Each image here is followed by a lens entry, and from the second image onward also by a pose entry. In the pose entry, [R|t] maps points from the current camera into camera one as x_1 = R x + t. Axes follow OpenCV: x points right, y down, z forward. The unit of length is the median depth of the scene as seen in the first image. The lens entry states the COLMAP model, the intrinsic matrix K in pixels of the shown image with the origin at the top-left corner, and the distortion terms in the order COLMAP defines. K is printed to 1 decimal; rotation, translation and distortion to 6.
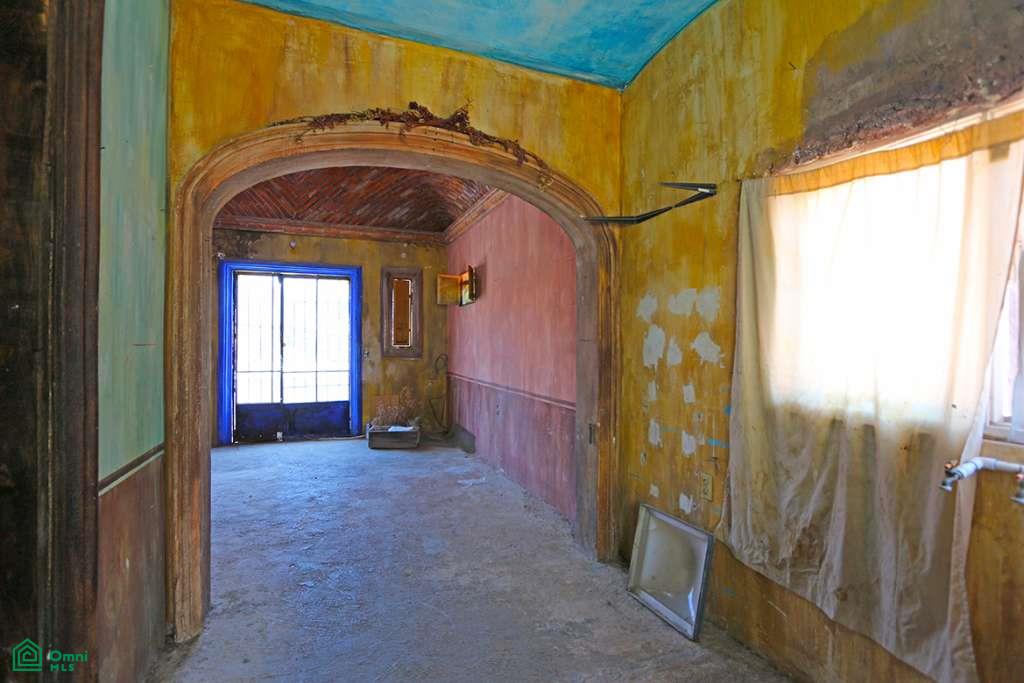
lens RADIAL K [[470.1, 0, 507.5], [0, 470.1, 343.0], [0, 0, 1]] dist [-0.011628, 0.000781]
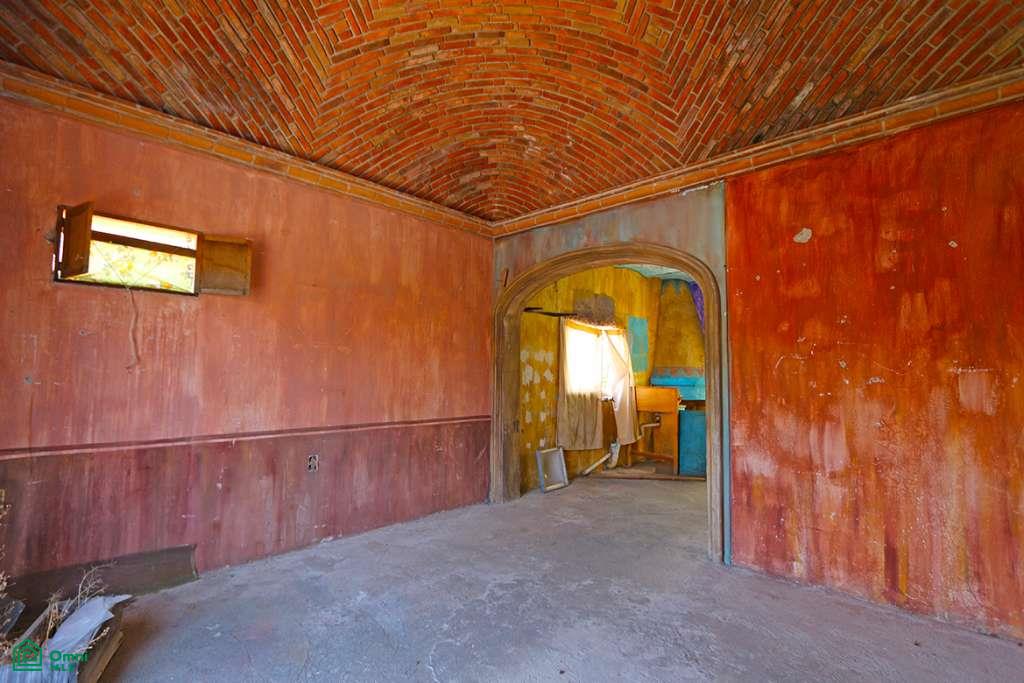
lens RADIAL K [[470.1, 0, 507.5], [0, 470.1, 343.0], [0, 0, 1]] dist [-0.011628, 0.000781]
pose [[-0.414669, 0.050839, 0.908551, -1.645728], [-0.011730, 0.998057, -0.061201, -0.006240], [-0.909897, -0.036036, -0.413266, 2.082320]]
